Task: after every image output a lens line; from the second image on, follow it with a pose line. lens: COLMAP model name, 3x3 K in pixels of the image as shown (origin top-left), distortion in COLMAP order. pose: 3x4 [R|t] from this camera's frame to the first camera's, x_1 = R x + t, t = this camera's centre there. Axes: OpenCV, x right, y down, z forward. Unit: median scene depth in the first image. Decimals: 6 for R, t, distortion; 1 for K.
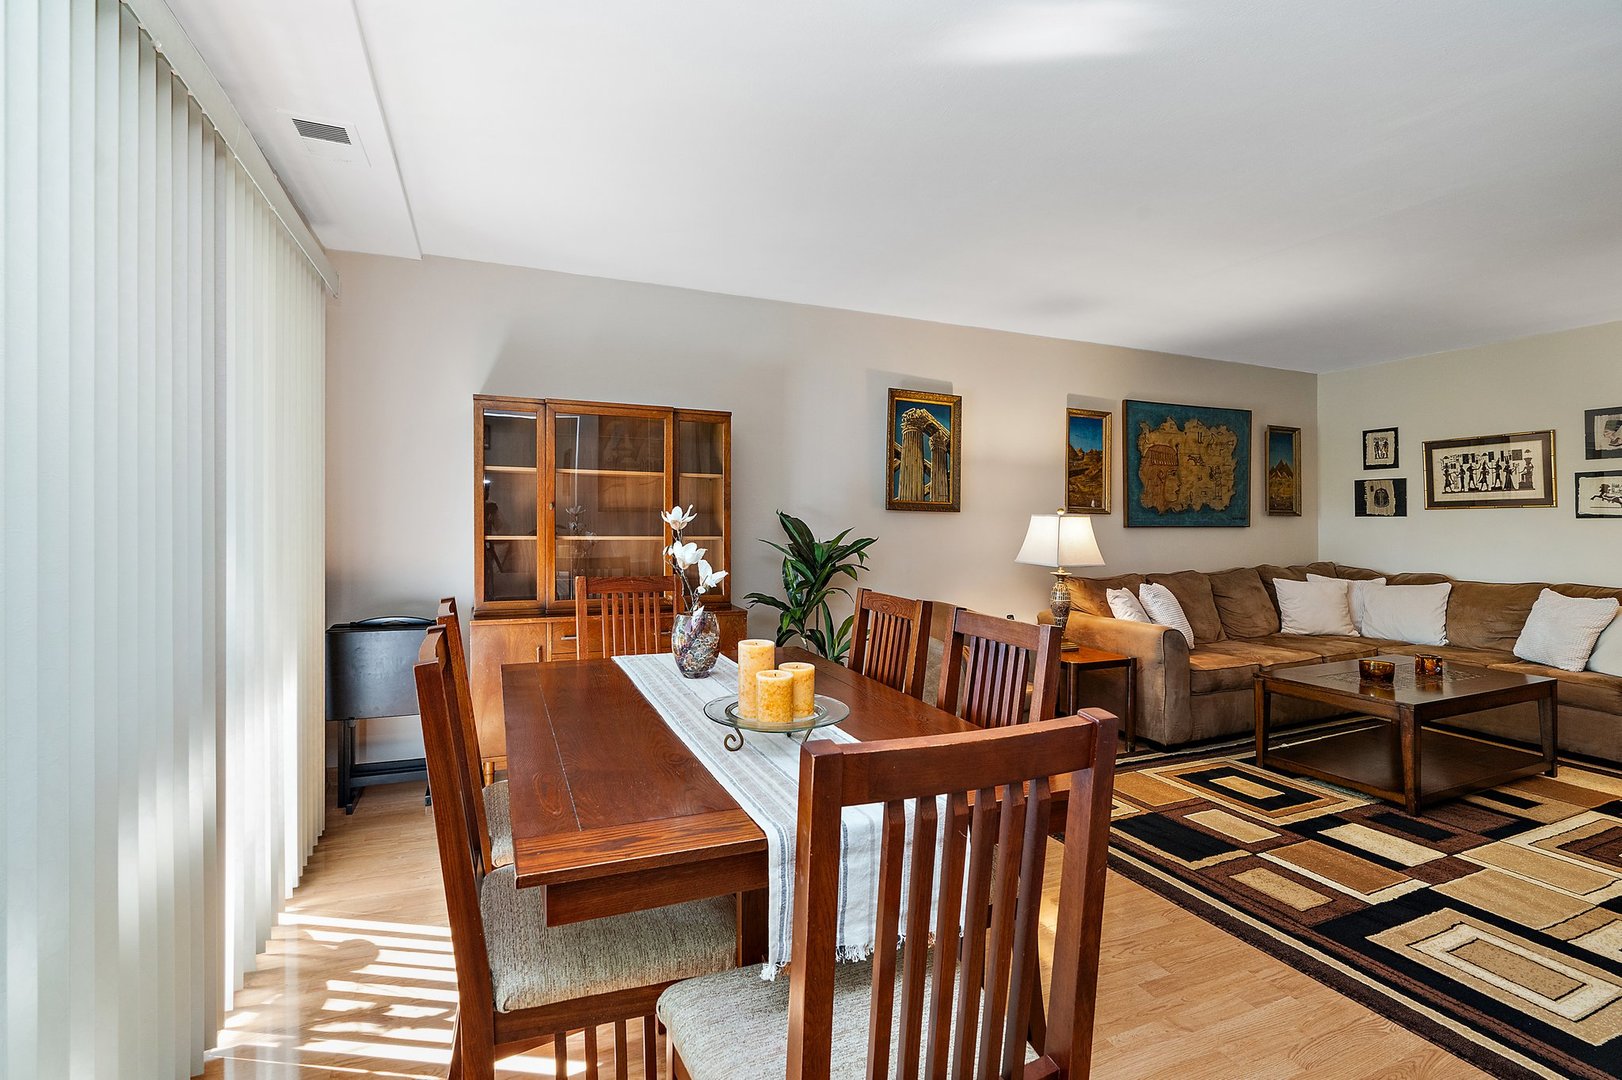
lens RADIAL K [[752.5, 0, 786.8], [0, 752.5, 510.2], [0, 0, 1]] dist [-0.009317, 0.000785]
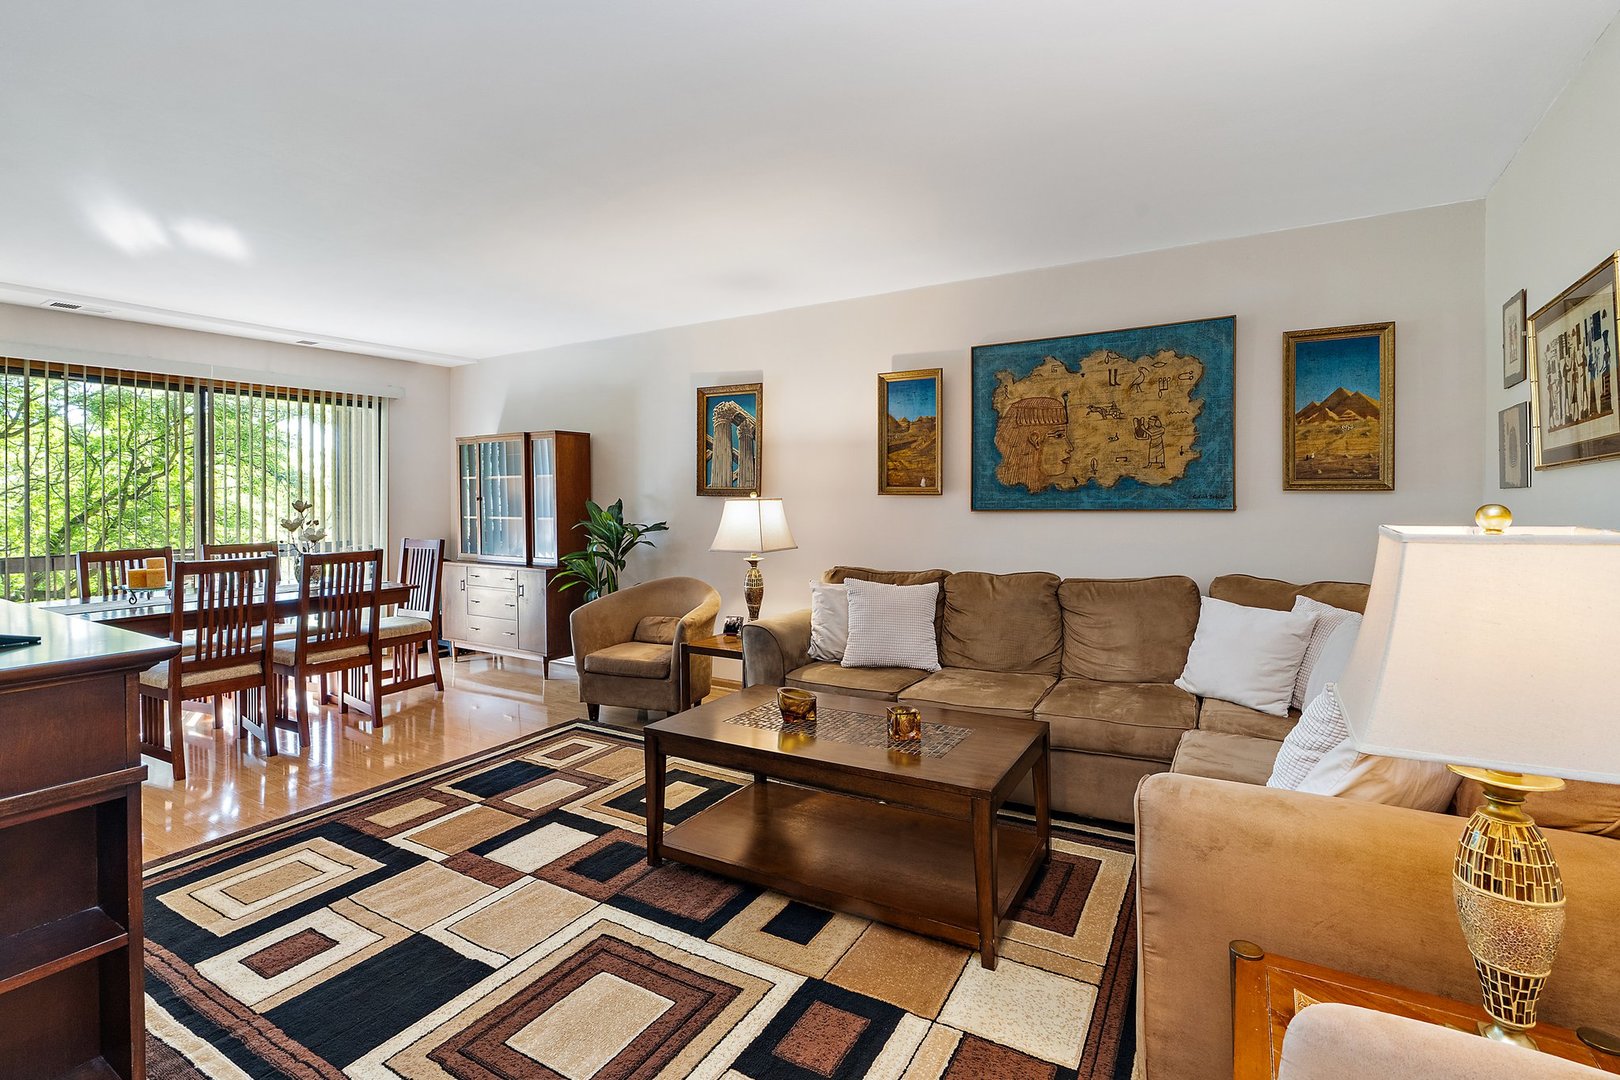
lens RADIAL K [[751.6, 0, 797.9], [0, 751.6, 501.3], [0, 0, 1]] dist [-0.009317, 0.000785]
pose [[0.581454, -0.010509, -0.813512, 1.018083], [0.020831, 0.999781, 0.001974, 0.007604], [0.813313, -0.018094, 0.581545, 0.415304]]
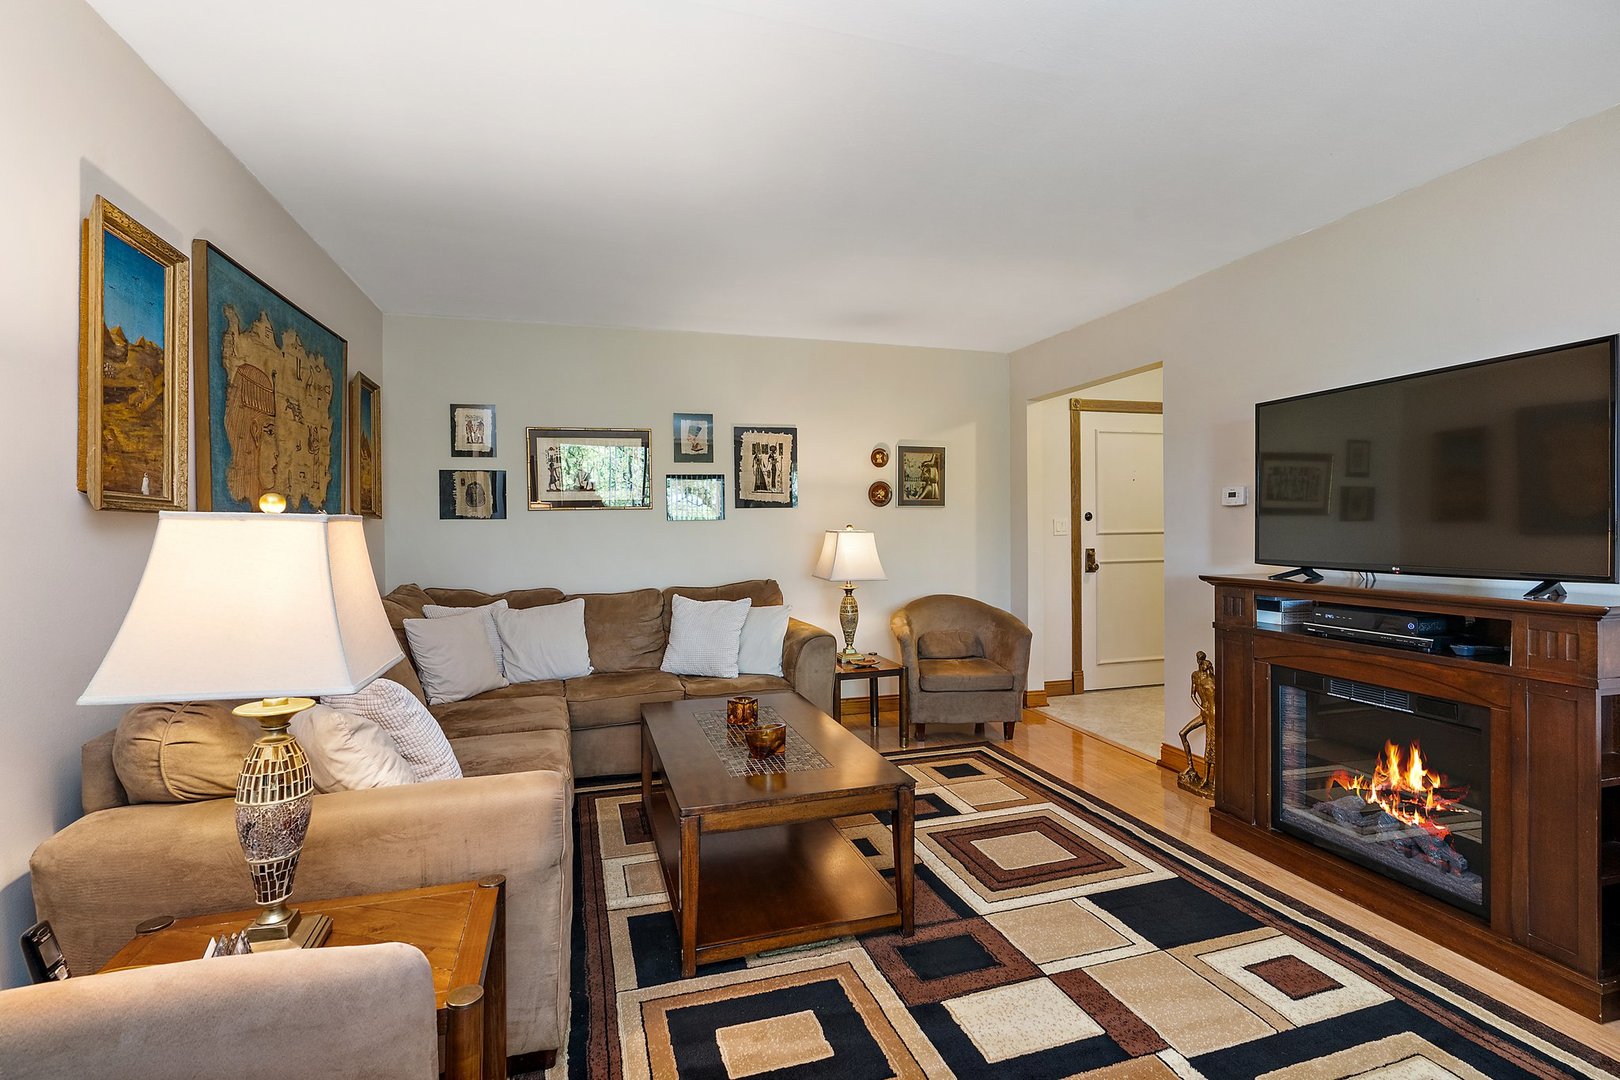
lens RADIAL K [[751.6, 0, 815.6], [0, 751.6, 519.9], [0, 0, 1]] dist [-0.009317, 0.000785]
pose [[0.097723, -0.002171, 0.995211, 0.072893], [-0.005382, 0.999982, 0.002710, 0.005824], [-0.995199, -0.005621, 0.097710, 0.645271]]
